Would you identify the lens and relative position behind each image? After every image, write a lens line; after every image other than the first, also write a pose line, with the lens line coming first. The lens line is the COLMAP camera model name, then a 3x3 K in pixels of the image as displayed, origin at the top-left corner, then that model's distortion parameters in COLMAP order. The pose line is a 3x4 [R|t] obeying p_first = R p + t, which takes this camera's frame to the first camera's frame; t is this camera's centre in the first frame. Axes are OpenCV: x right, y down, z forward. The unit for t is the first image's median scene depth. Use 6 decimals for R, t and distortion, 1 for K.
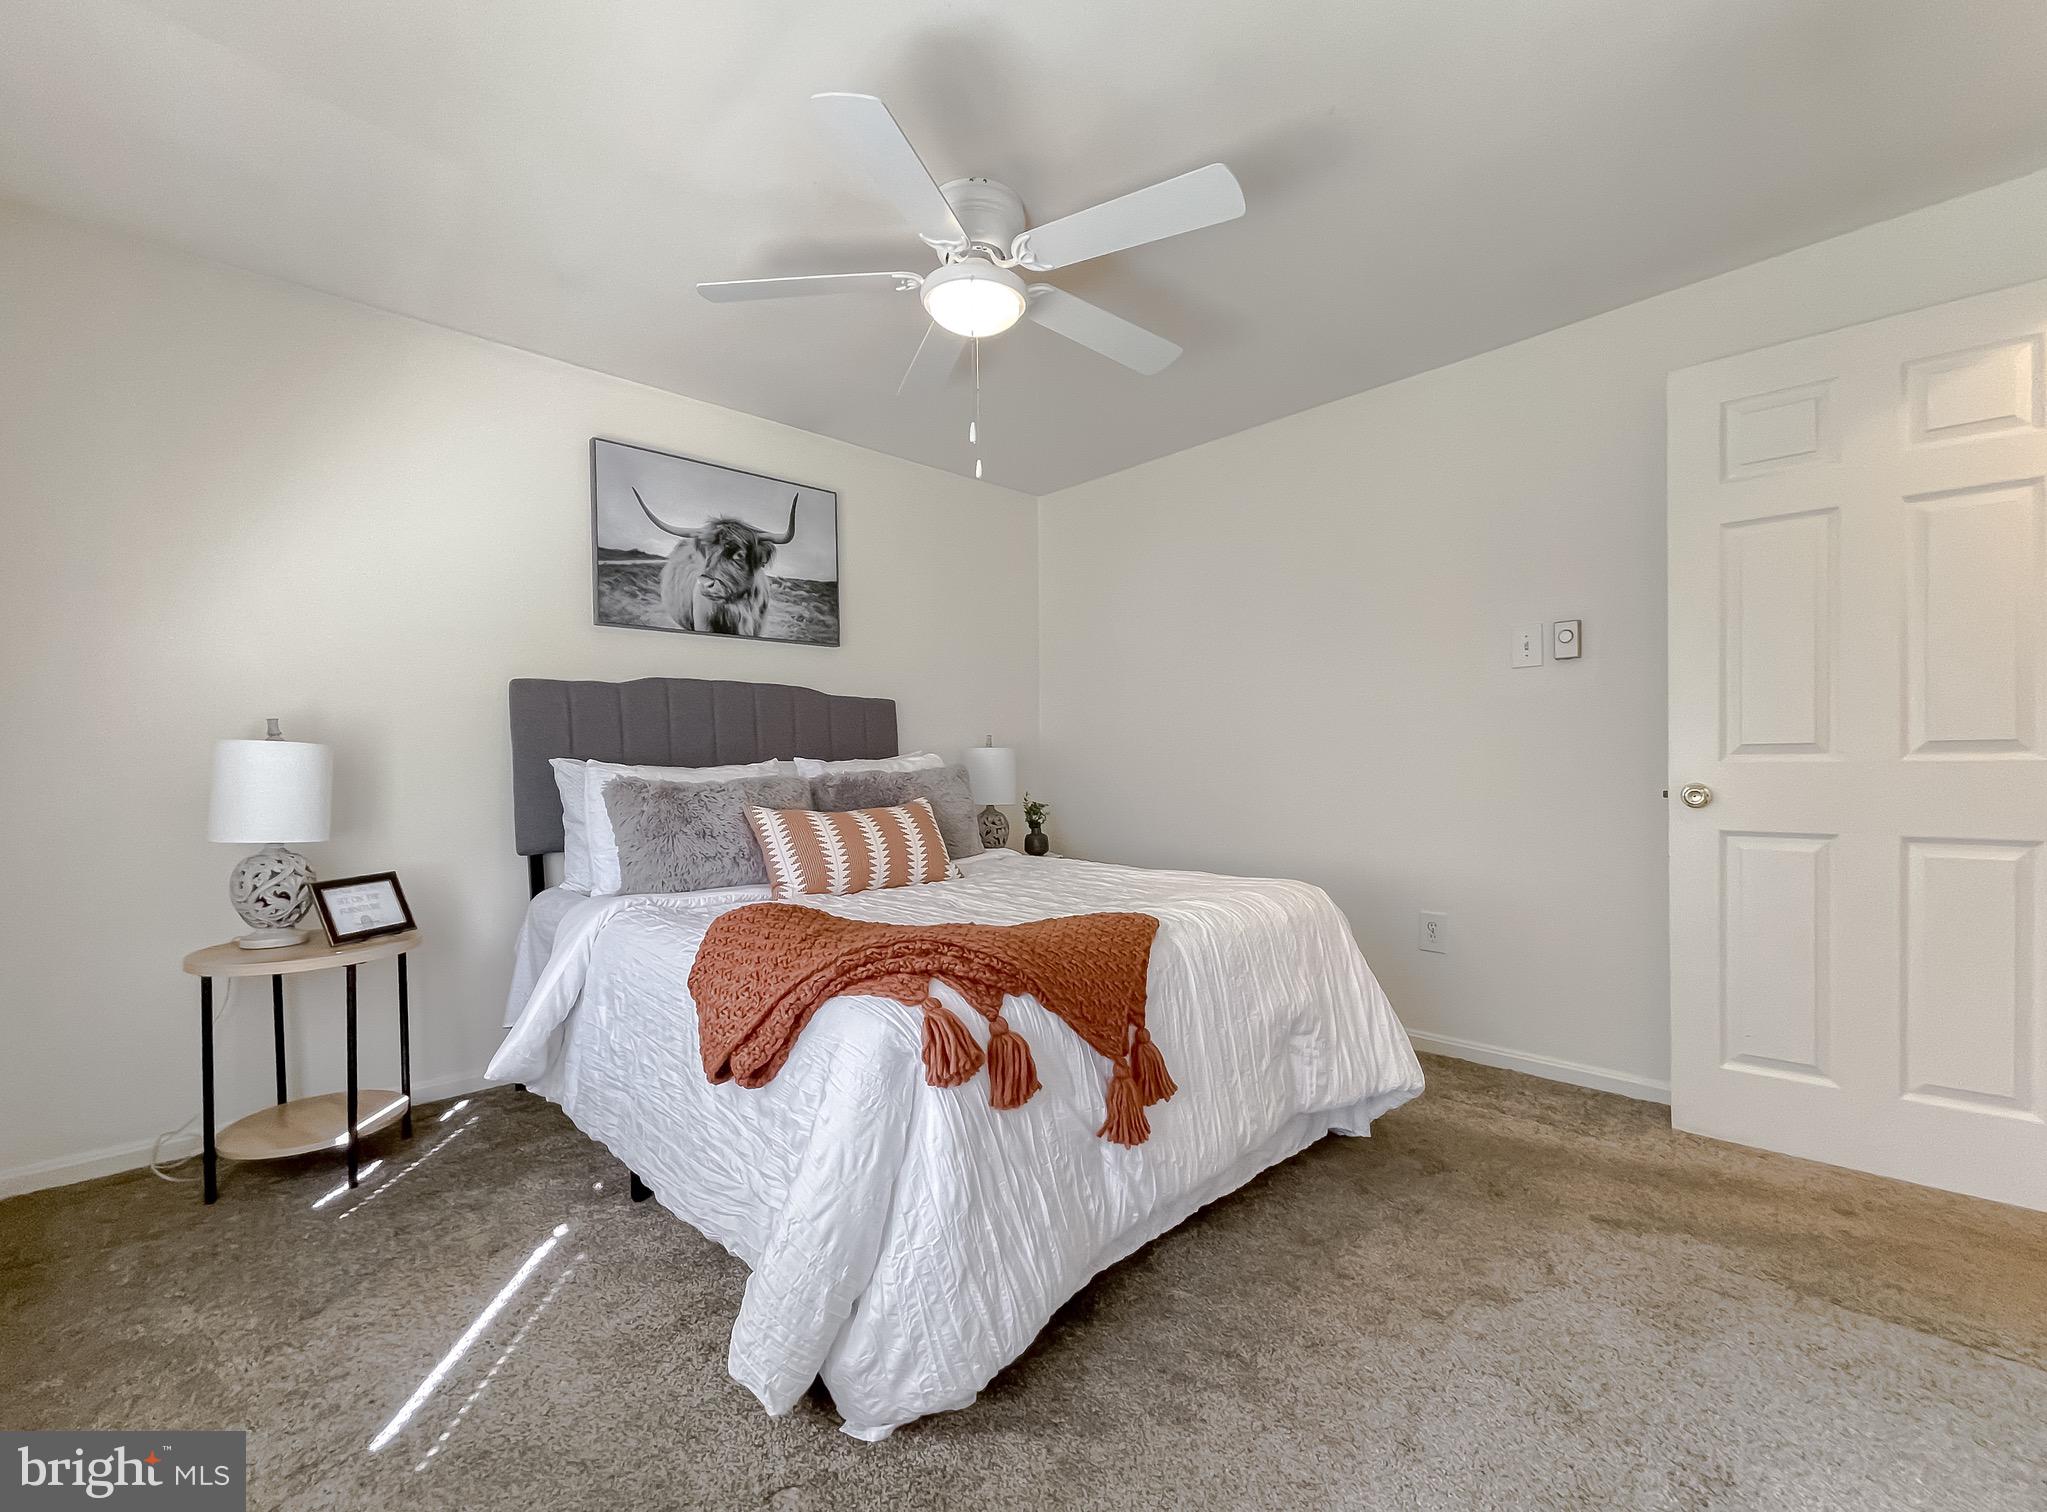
lens RADIAL K [[912.2, 0, 1023.5], [0, 912.2, 756.0], [0, 0, 1]] dist [-0.000921, -0.000066]
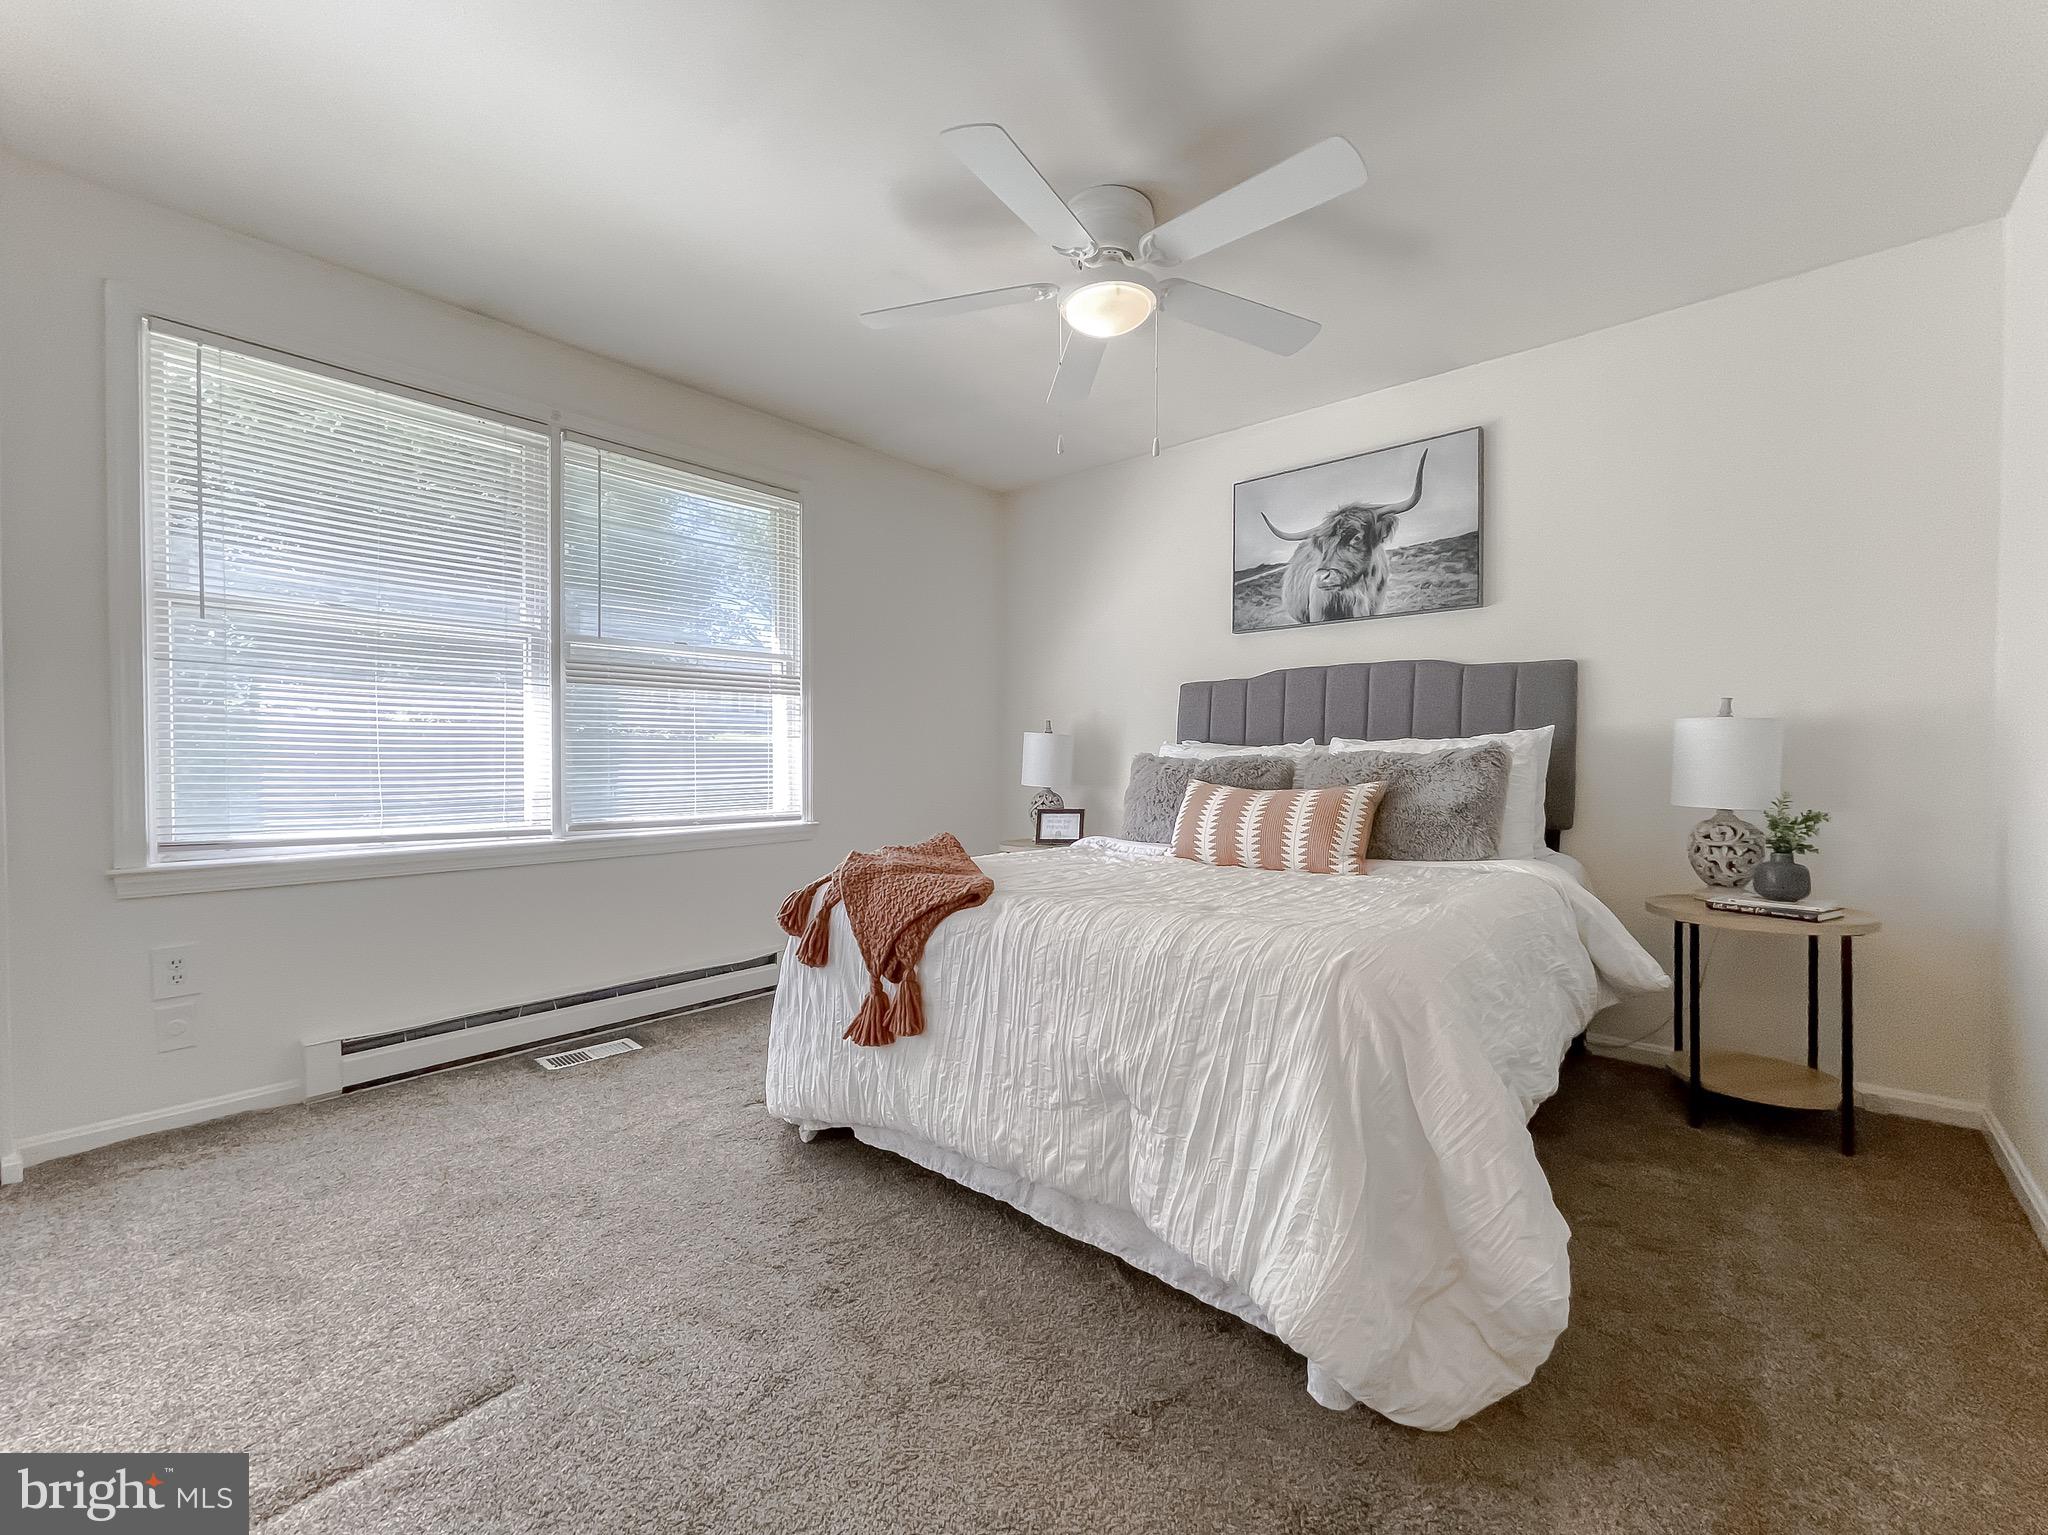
lens RADIAL K [[841.7, 0, 1017.6], [0, 841.7, 771.8], [0, 0, 1]] dist [0.000913, 0.000203]
pose [[0.084852, 0.033752, -0.995822, 0.609463], [0.017559, 0.999220, 0.035364, 0.000828], [0.996239, -0.020486, 0.084193, 0.540544]]
